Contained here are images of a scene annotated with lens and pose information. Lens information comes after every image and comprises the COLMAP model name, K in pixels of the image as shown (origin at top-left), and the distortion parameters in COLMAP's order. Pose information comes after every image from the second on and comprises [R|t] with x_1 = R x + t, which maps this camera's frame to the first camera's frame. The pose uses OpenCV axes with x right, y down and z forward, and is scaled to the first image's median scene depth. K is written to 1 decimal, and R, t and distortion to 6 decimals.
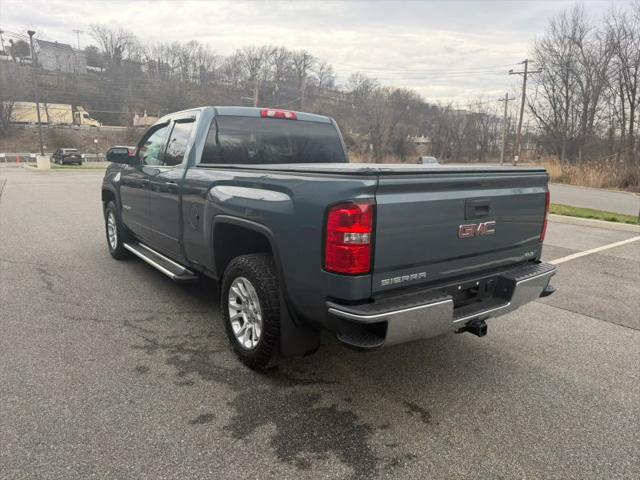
lens RADIAL K [[451.7, 0, 314.7], [0, 451.7, 243.0], [0, 0, 1]] dist [0.039441, -0.045981]
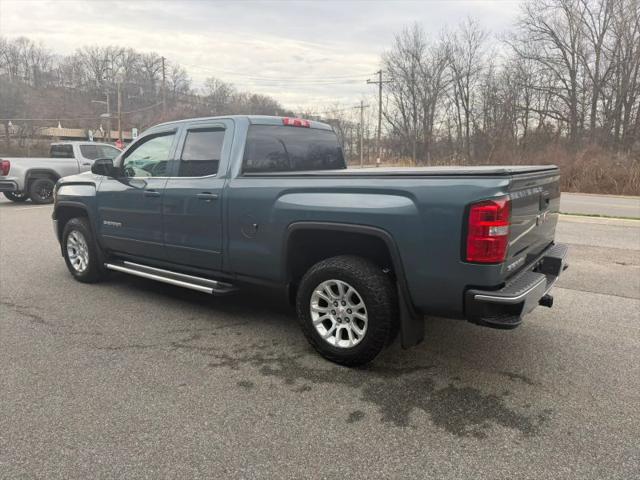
lens RADIAL K [[451.7, 0, 313.4], [0, 451.7, 239.3], [0, 0, 1]] dist [0.039441, -0.045981]
pose [[0.955617, -0.076830, 0.284417, -0.330987], [0.081927, 0.996620, -0.006049, -0.010017], [-0.282991, 0.029081, 0.958682, 0.011054]]
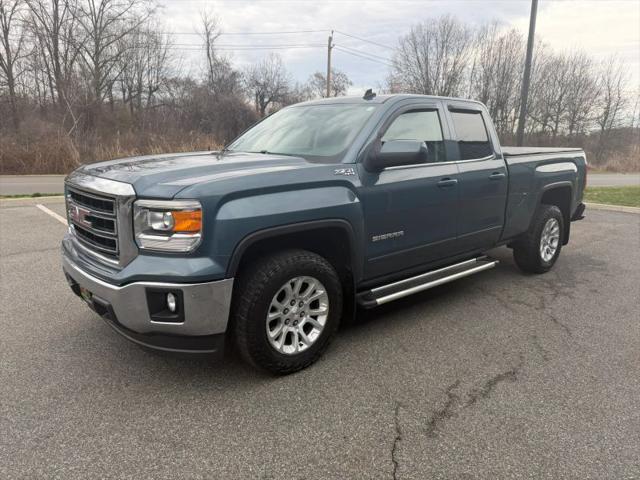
lens RADIAL K [[451.7, 0, 310.9], [0, 451.7, 242.8], [0, 0, 1]] dist [0.039441, -0.045981]
pose [[-0.080212, -0.240581, 0.967309, -1.147297], [0.180475, 0.950892, 0.251463, -0.278891], [-0.980303, 0.194746, -0.032854, 1.290661]]
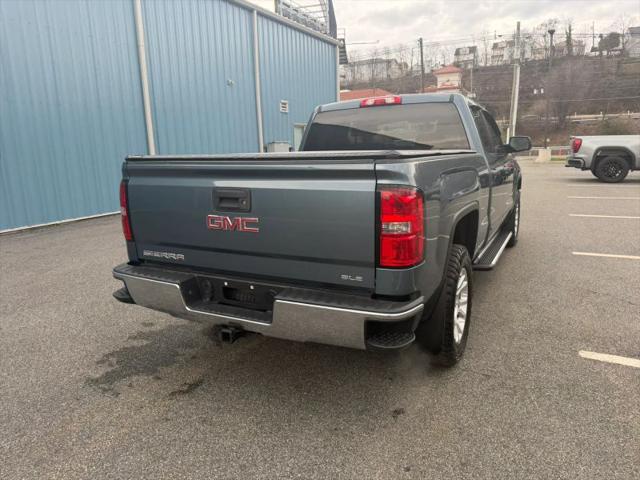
lens RADIAL K [[451.7, 0, 316.1], [0, 451.7, 236.5], [0, 0, 1]] dist [0.039441, -0.045981]
pose [[0.434456, 0.142482, -0.889352, 0.712125], [-0.141021, 0.985991, 0.089075, -0.061940], [0.889585, 0.086718, 0.448463, 0.437548]]
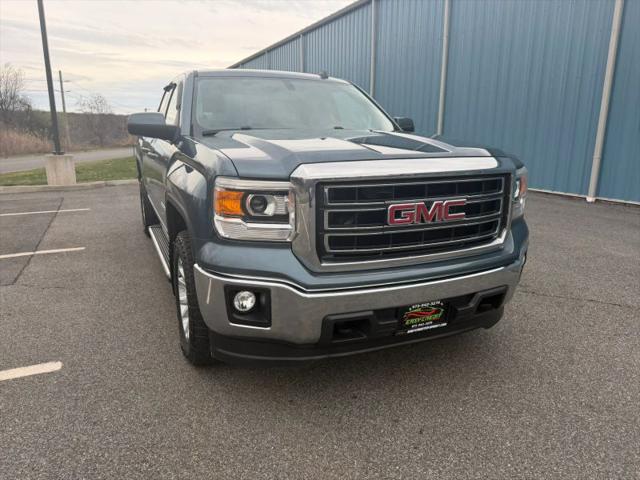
lens RADIAL K [[451.7, 0, 318.5], [0, 451.7, 238.8], [0, 0, 1]] dist [0.039441, -0.045981]
pose [[-0.978580, -0.071885, 0.192909, -0.500623], [0.016478, 0.906698, 0.421458, -0.388919], [-0.205207, 0.415609, -0.886092, 1.998598]]
